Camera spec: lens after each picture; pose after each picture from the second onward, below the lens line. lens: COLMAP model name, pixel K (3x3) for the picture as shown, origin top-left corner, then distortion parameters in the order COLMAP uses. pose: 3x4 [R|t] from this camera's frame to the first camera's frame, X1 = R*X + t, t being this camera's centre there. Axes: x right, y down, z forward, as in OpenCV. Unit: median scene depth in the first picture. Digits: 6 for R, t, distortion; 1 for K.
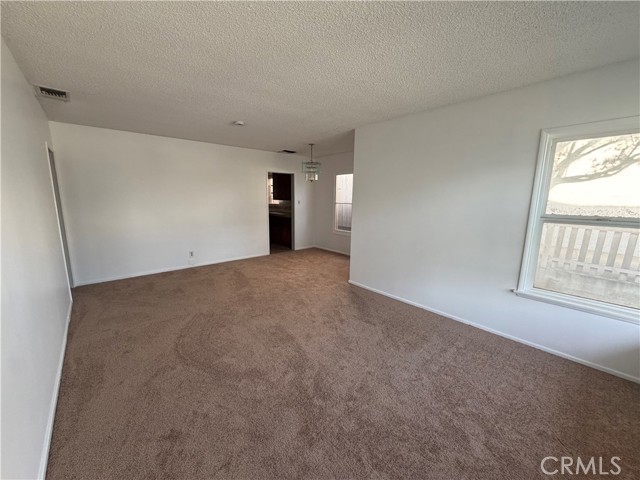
lens RADIAL K [[255.8, 0, 317.5], [0, 255.8, 242.1], [0, 0, 1]] dist [-0.000199, -0.000231]
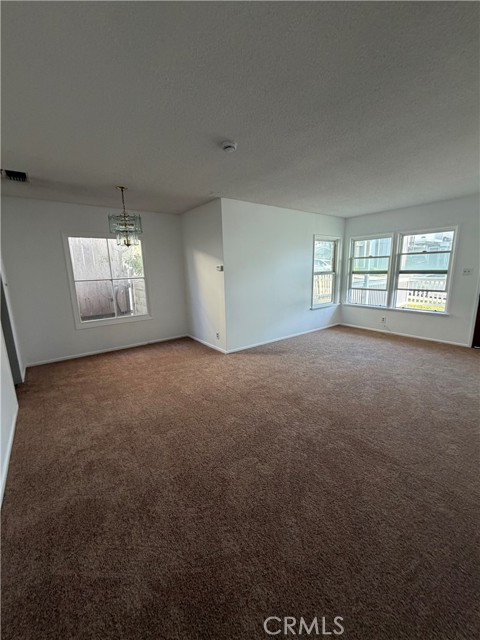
lens RADIAL K [[255.8, 0, 240.0], [0, 255.8, 320.0], [0, 0, 1]] dist [-0.000199, -0.000231]
pose [[0.062265, -0.209119, 0.975906, -1.459255], [0.200466, 0.960497, 0.193026, -0.265865], [-0.977720, 0.183617, 0.101727, 1.469145]]
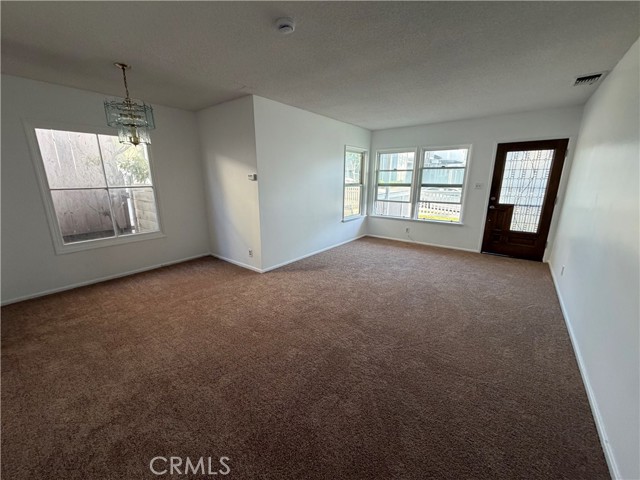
lens RADIAL K [[255.8, 0, 317.5], [0, 255.8, 242.1], [0, 0, 1]] dist [-0.000199, -0.000231]
pose [[-0.193682, -0.248011, 0.949198, -1.323098], [0.170650, 0.944253, 0.281540, -0.292369], [-0.966109, 0.216510, -0.140561, 1.634217]]
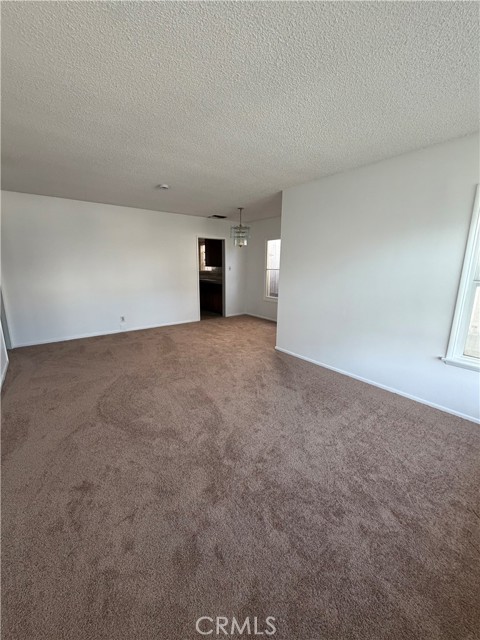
lens RADIAL K [[255.8, 0, 240.0], [0, 255.8, 320.0], [0, 0, 1]] dist [-0.000199, -0.000231]
pose [[0.998227, 0.010216, -0.058632, 0.076444], [-0.008077, 0.999297, 0.036614, 0.019987], [0.058965, -0.036075, 0.997608, 0.012243]]
